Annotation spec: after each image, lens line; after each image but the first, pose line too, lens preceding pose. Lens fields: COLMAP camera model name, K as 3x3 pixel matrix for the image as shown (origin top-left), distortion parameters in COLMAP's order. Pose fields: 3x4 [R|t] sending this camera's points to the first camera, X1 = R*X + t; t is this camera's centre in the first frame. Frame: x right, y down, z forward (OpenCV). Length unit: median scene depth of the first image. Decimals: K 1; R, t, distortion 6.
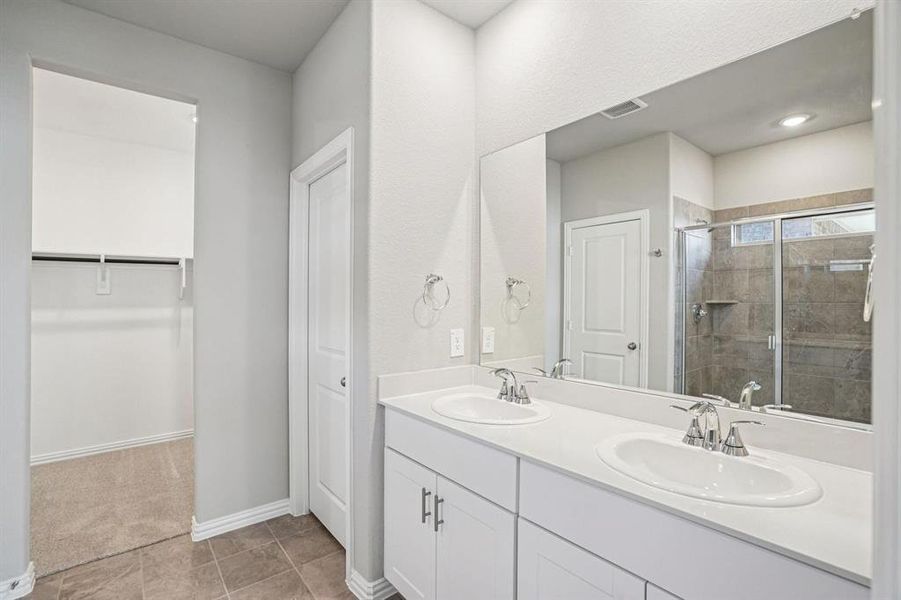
lens RADIAL K [[407.2, 0, 453.2], [0, 407.2, 298.0], [0, 0, 1]] dist [-0.002168, -0.000146]
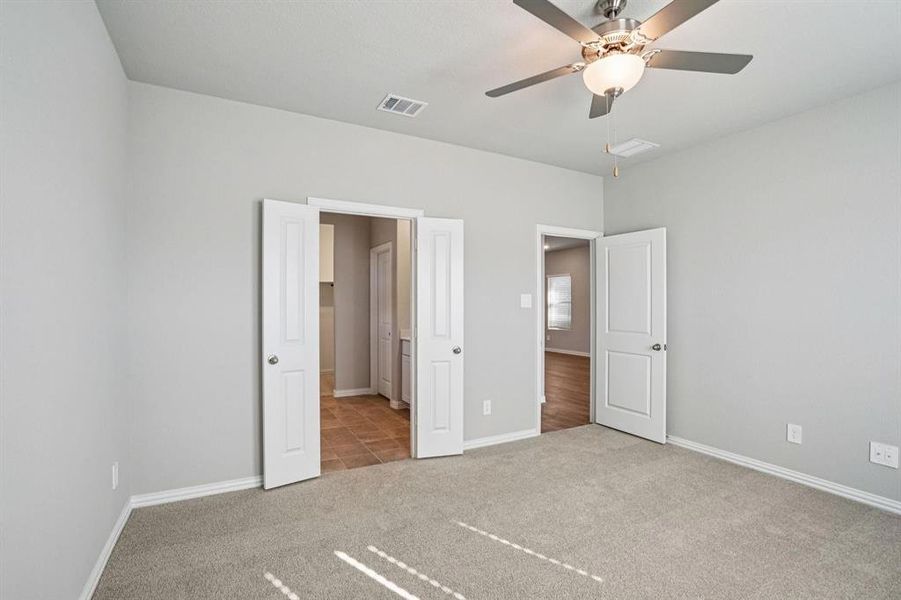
lens RADIAL K [[407.2, 0, 449.1], [0, 407.2, 302.4], [0, 0, 1]] dist [-0.002168, -0.000146]
pose [[0.982373, -0.006542, -0.186818, 0.520142], [0.004464, 0.999923, -0.011537, 0.028936], [0.186879, 0.010500, 0.982327, -1.312567]]
